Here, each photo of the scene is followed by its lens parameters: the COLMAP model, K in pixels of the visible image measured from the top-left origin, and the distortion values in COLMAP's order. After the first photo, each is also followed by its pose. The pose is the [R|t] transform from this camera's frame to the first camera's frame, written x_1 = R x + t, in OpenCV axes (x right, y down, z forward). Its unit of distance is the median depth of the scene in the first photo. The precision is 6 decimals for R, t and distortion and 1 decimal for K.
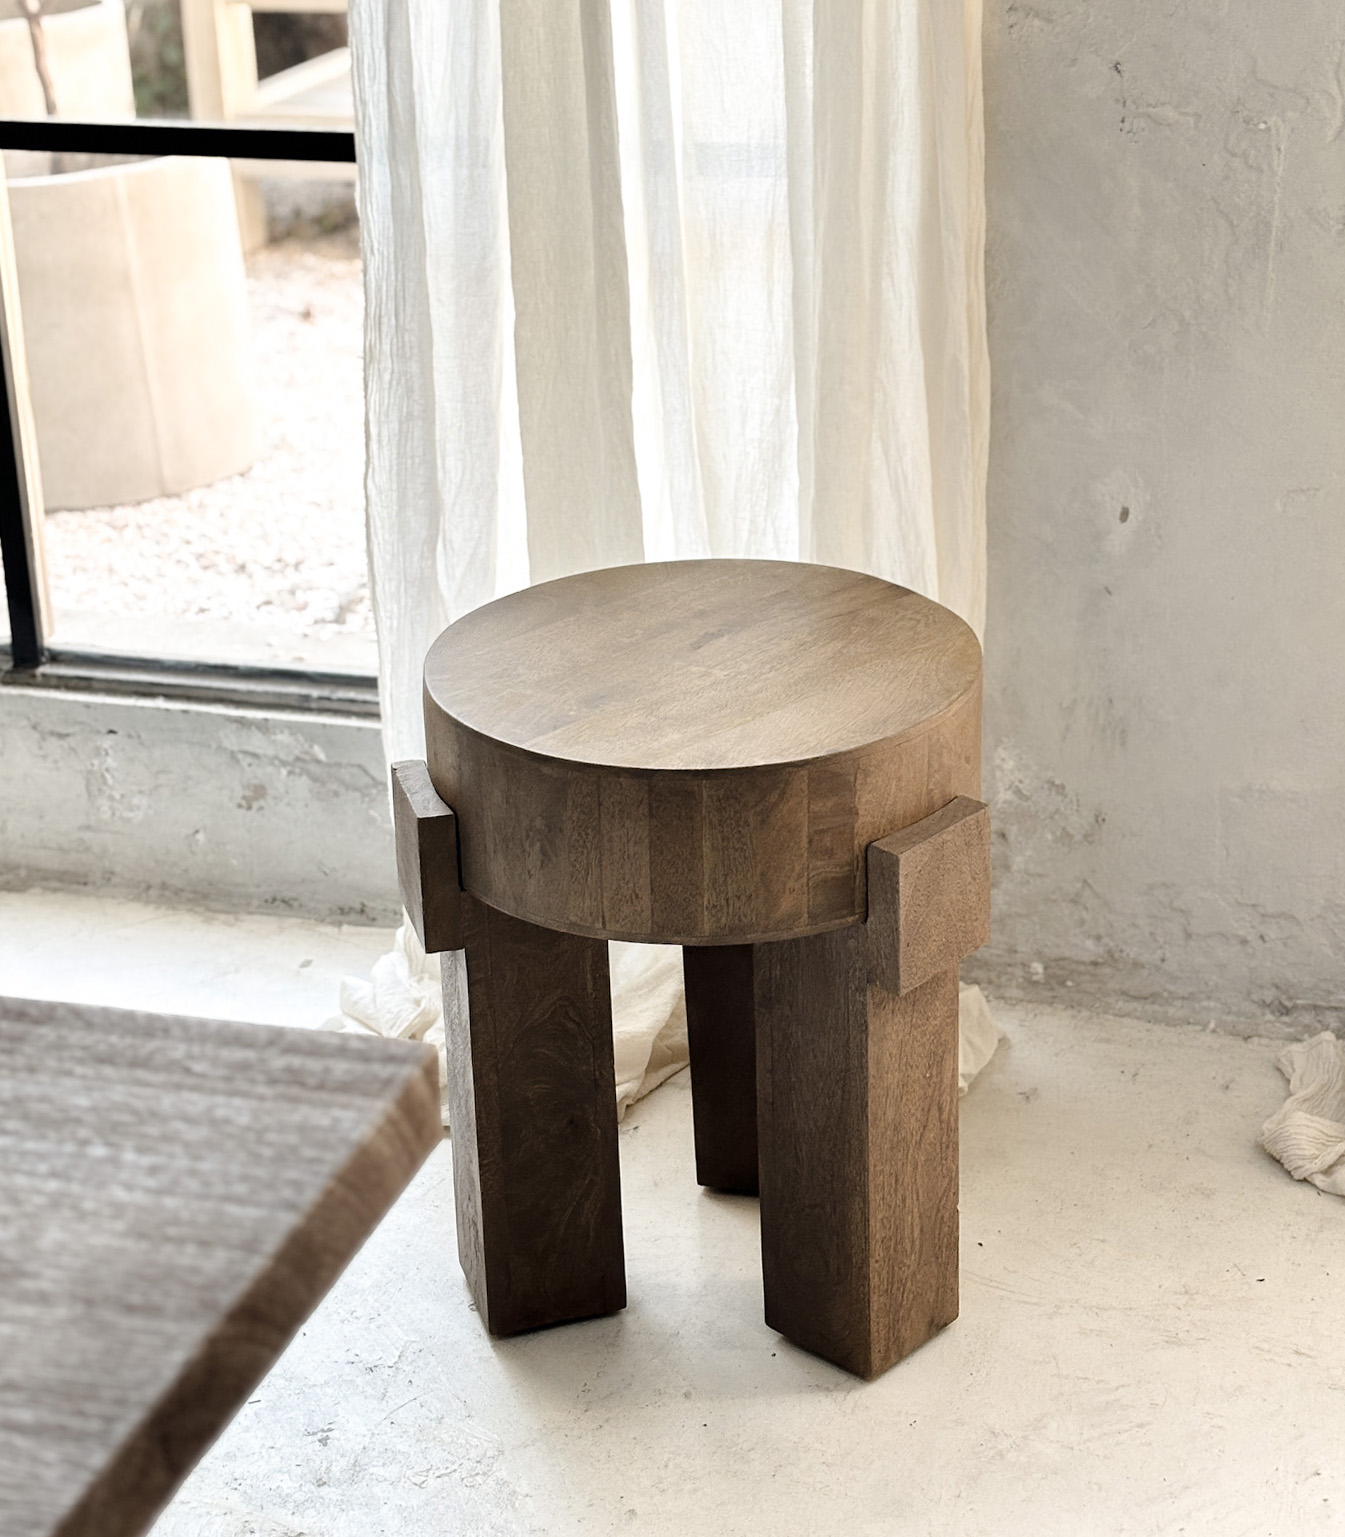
lens RADIAL K [[2829.8, 0, 629.7], [0, 2829.8, 766.3], [0, 0, 1]] dist [0.246246, -1.304357]
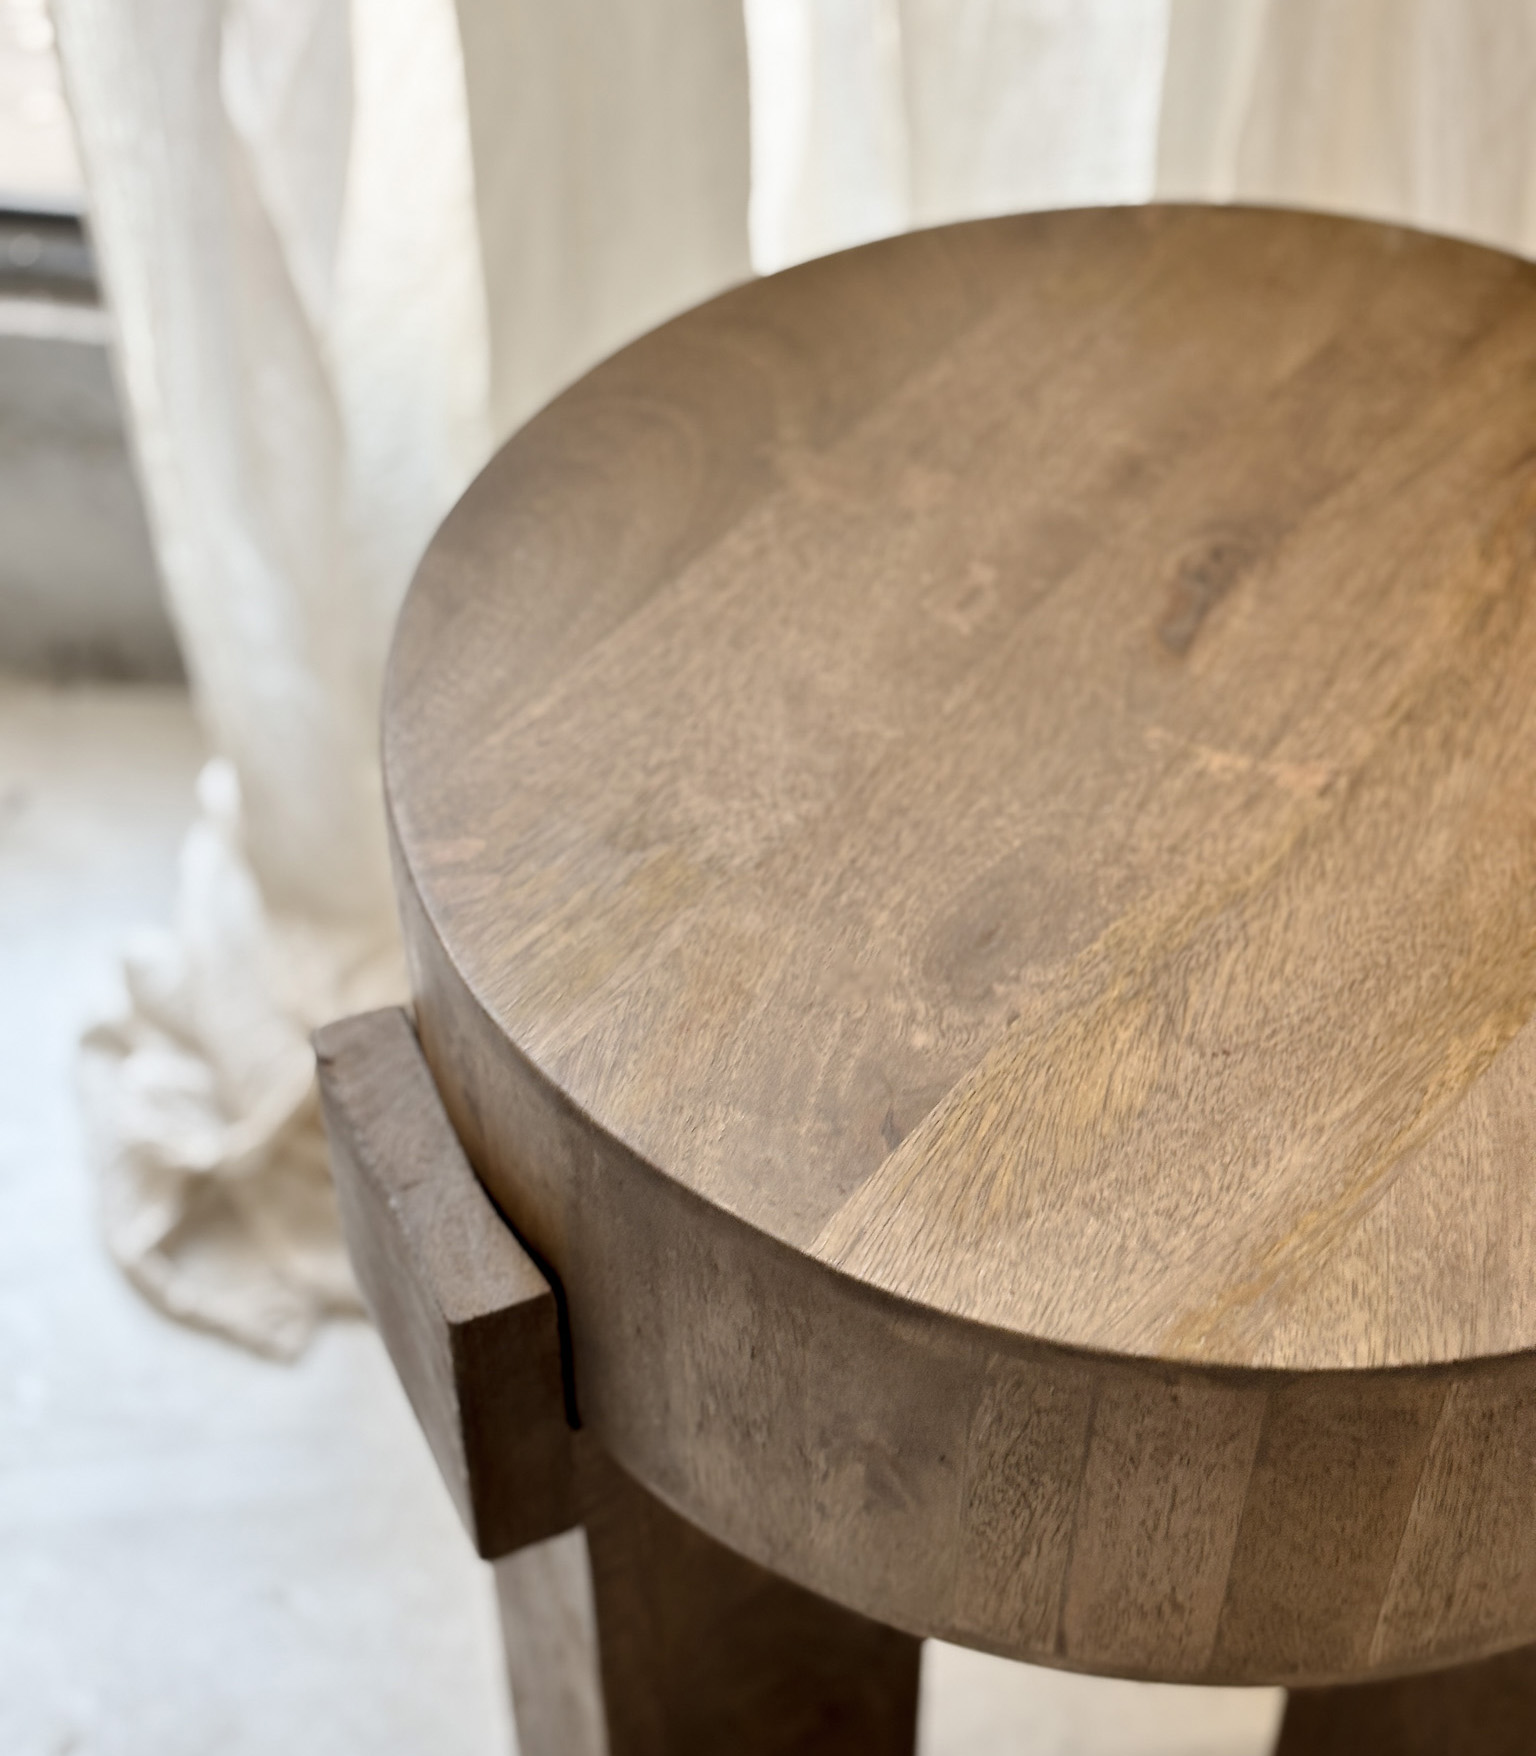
lens RADIAL K [[2971.4, 0, 769.7], [0, 2971.4, 931.4], [0, 0, 1]] dist [0.243571, -1.189936]
pose [[0.984380, -0.107500, 0.139425, -0.083136], [0.042269, 0.913083, 0.405578, -0.167504], [-0.170907, -0.393349, 0.903364, 0.706938]]
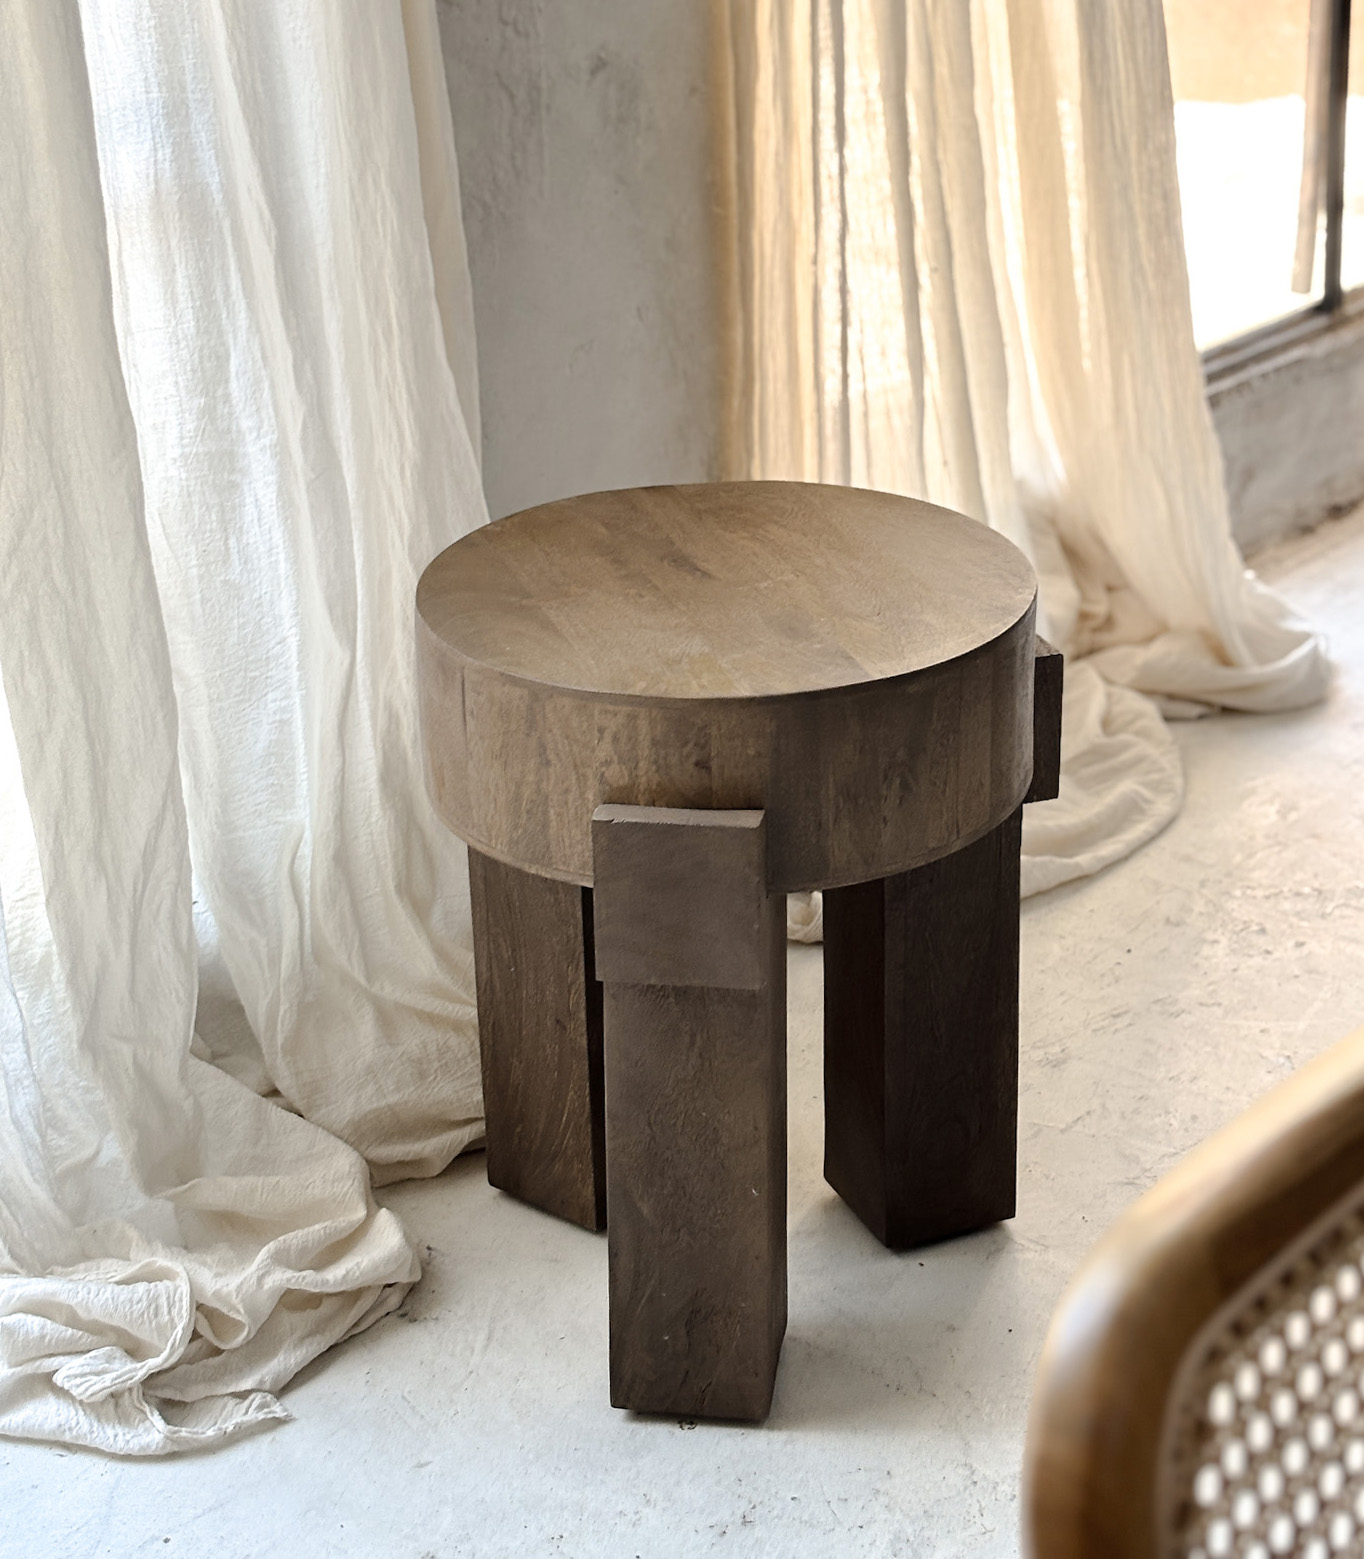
lens RADIAL K [[2884.3, 0, 613.1], [0, 2884.3, 783.3], [0, 0, 1]] dist [0.256049, -1.389255]
pose [[0.416607, -0.346033, 0.840654, -0.824040], [0.382404, 0.905637, 0.183272, -0.170322], [-0.824746, 0.245118, 0.509619, 0.605158]]
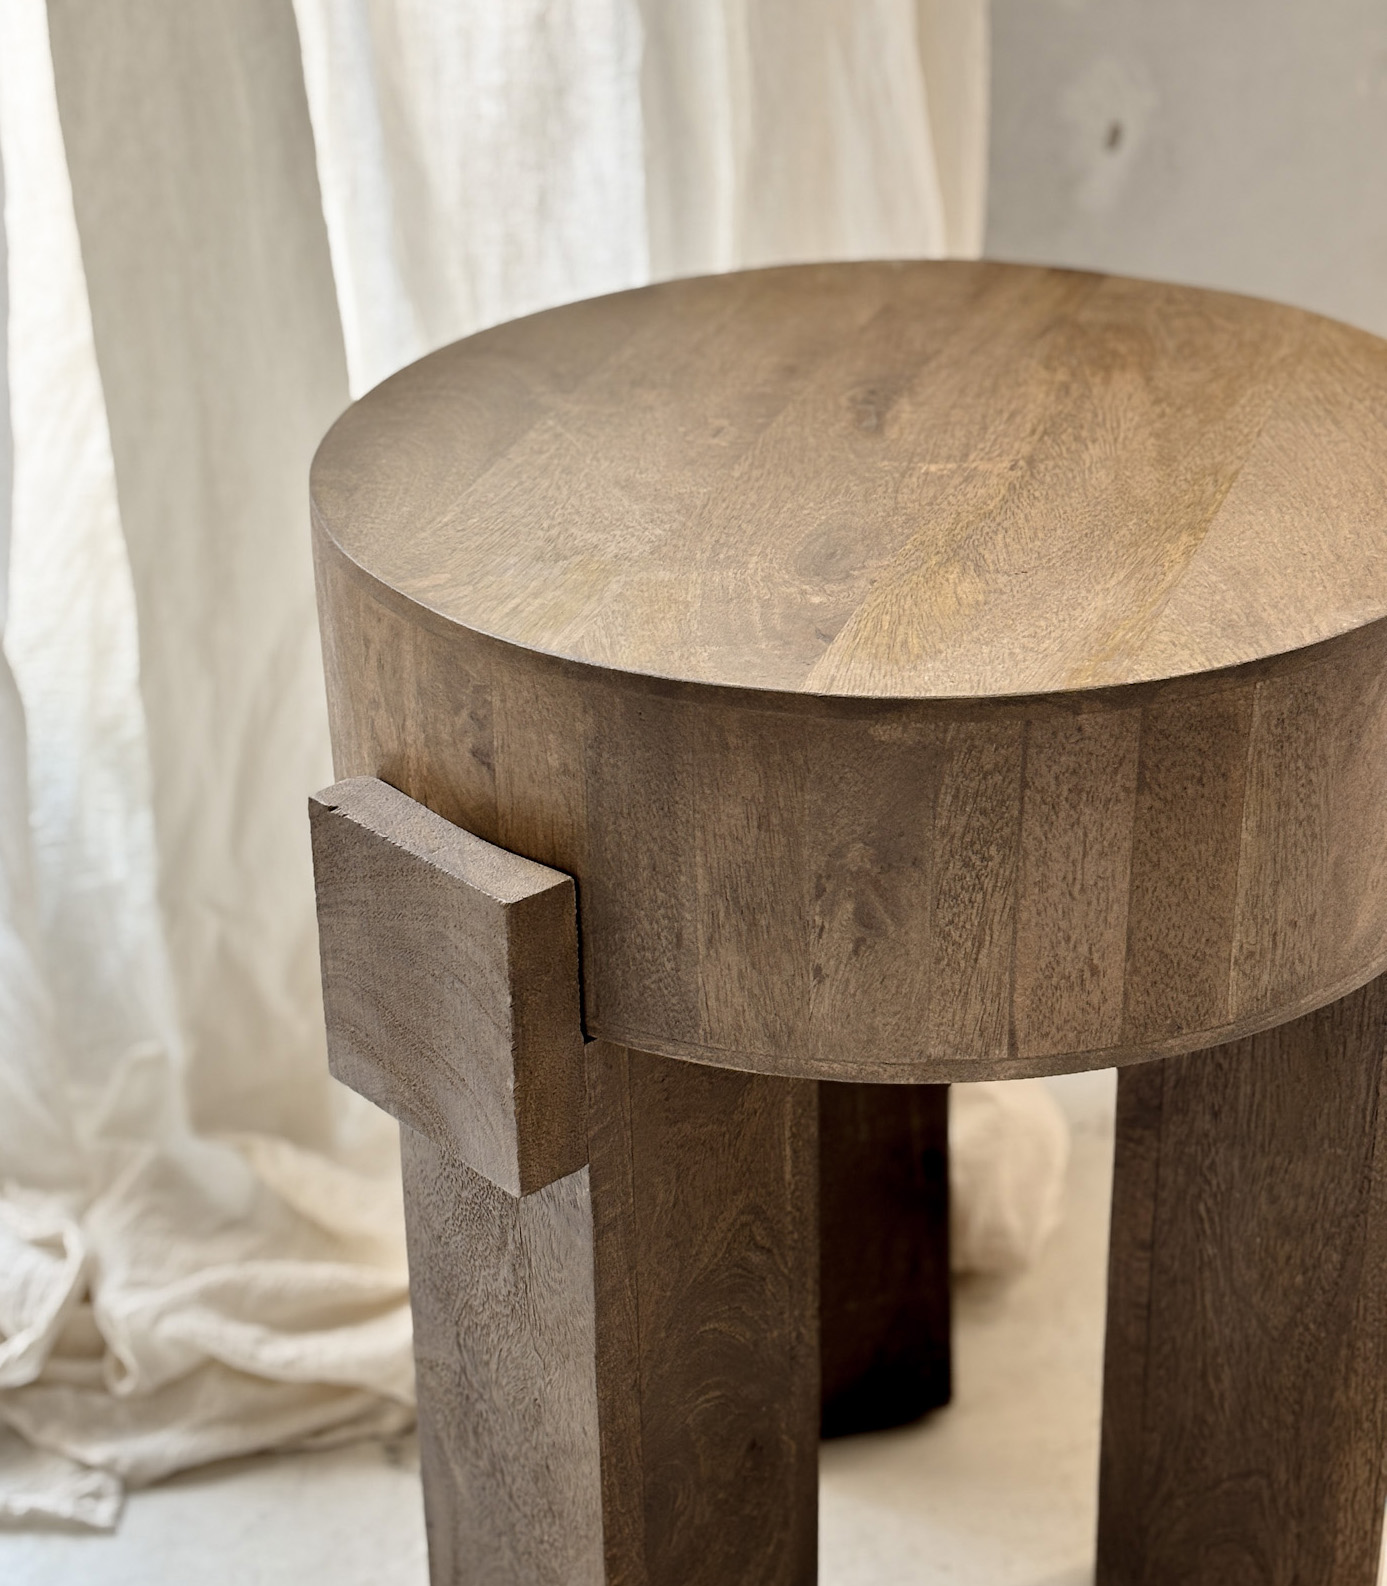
lens RADIAL K [[2934.2, 0, 623.4], [0, 2934.2, 796.9], [0, 0, 1]] dist [0.256049, -1.389255]
pose [[0.890744, -0.202067, 0.407116, -0.242015], [0.180918, 0.979349, 0.090249, -0.035589], [-0.416945, -0.006734, 0.908907, 0.596334]]
